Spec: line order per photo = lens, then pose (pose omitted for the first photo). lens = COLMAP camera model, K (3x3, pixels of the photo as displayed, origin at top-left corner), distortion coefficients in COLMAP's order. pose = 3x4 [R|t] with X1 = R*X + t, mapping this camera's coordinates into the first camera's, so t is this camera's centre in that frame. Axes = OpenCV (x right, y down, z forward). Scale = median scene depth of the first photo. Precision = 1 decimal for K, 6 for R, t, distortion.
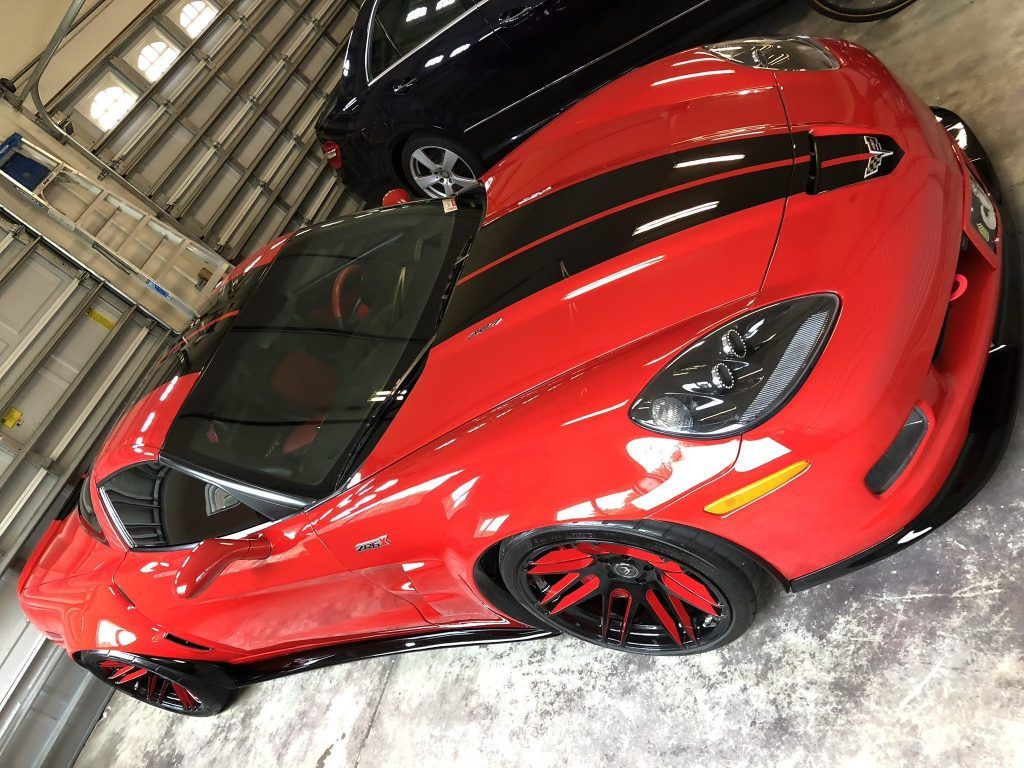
lens RADIAL K [[846.6, 0, 499.7], [0, 846.6, 381.8], [0, 0, 1]] dist [0.004857, 0.008975]
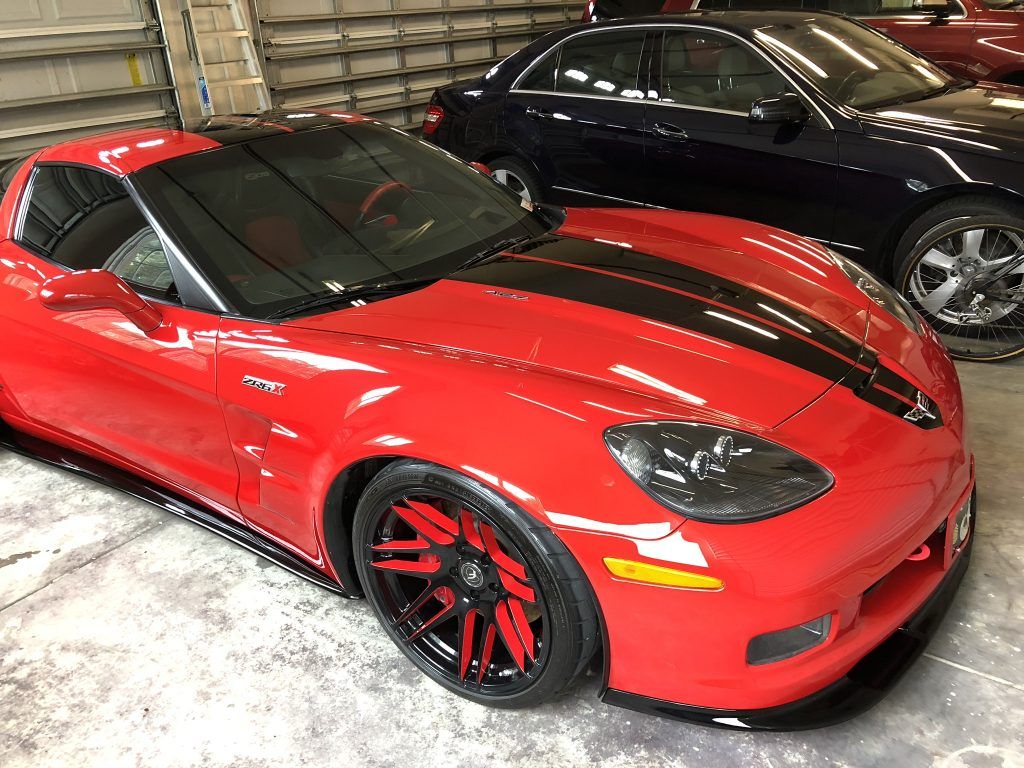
lens RADIAL K [[846.6, 0, 506.1], [0, 846.6, 377.4], [0, 0, 1]] dist [0.004857, 0.008975]
pose [[0.748277, 0.658284, 0.082119, -0.031681], [-0.641943, 0.749740, -0.160621, 0.145385], [-0.167302, 0.067473, 0.983594, 0.056422]]
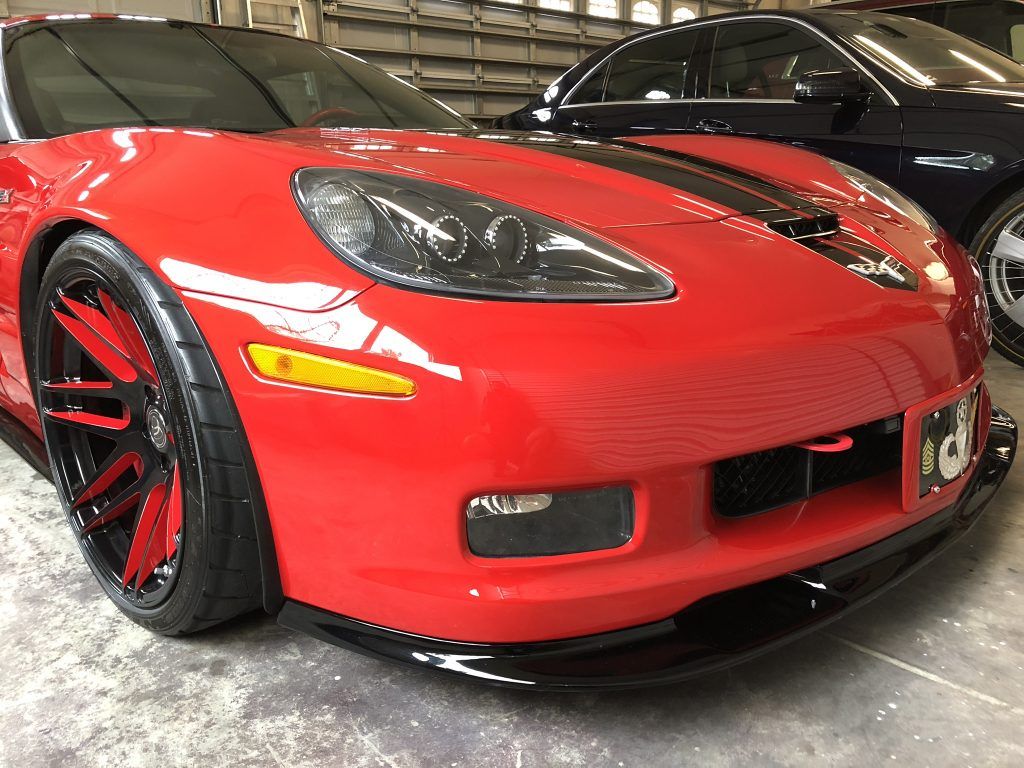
lens RADIAL K [[846.6, 0, 508.7], [0, 846.6, 374.5], [0, 0, 1]] dist [0.004857, 0.008975]
pose [[0.682270, 0.718304, -0.136185, 0.301373], [-0.730631, 0.663225, -0.162205, 0.083992], [-0.026191, 0.210168, 0.977314, 0.288628]]
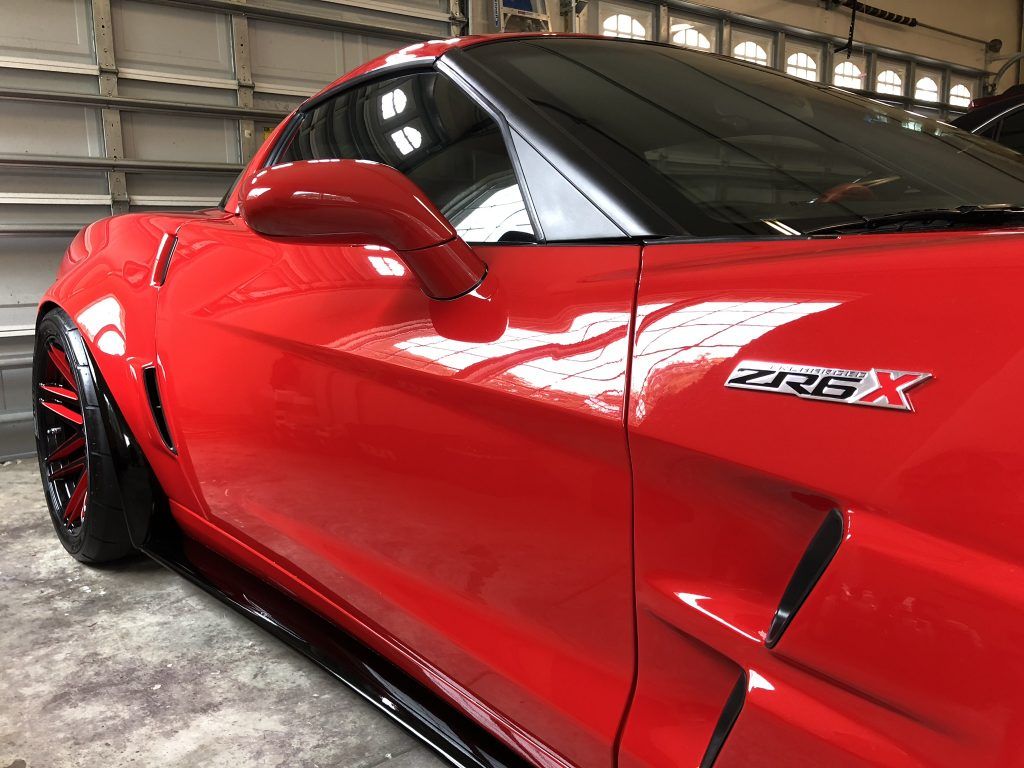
lens RADIAL K [[846.6, 0, 515.3], [0, 846.6, 377.4], [0, 0, 1]] dist [0.004857, 0.008975]
pose [[0.650793, 0.712058, -0.263518, -0.126313], [-0.757303, 0.633643, -0.158078, 0.271018], [0.054415, 0.302440, 0.951614, 0.648176]]
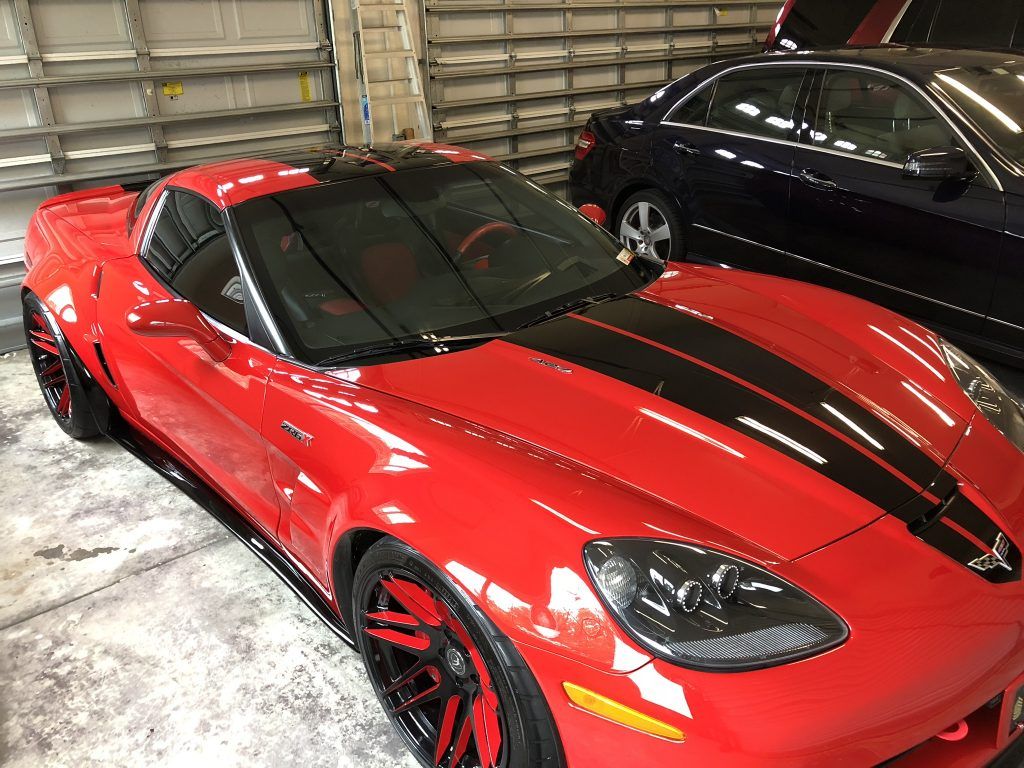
lens RADIAL K [[846.6, 0, 506.4], [0, 846.6, 377.4], [0, 0, 1]] dist [0.004857, 0.008975]
pose [[0.672427, 0.736951, -0.068888, 0.020068], [-0.739463, 0.672923, -0.019211, -0.000500], [0.032199, 0.063858, 0.997439, 0.071311]]
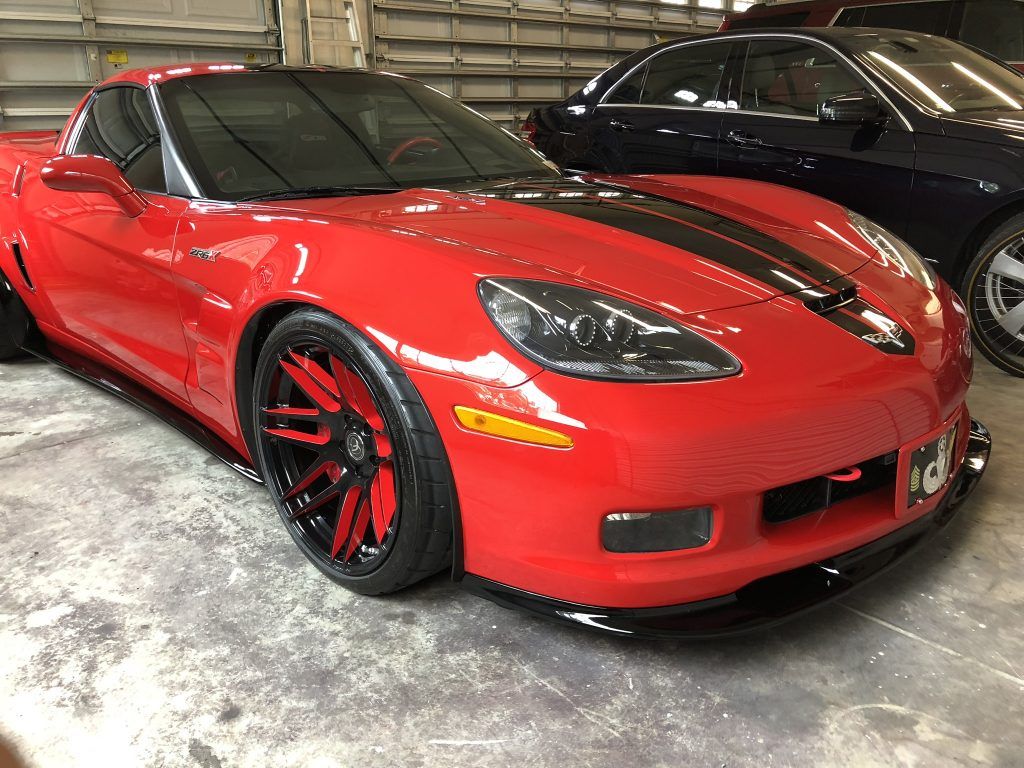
lens RADIAL K [[846.6, 0, 503.7], [0, 846.6, 370.6], [0, 0, 1]] dist [0.004857, 0.008975]
pose [[0.669393, 0.735454, -0.104977, 0.223693], [-0.742737, 0.659486, -0.115846, 0.124100], [-0.015968, 0.155517, 0.987704, 0.097953]]
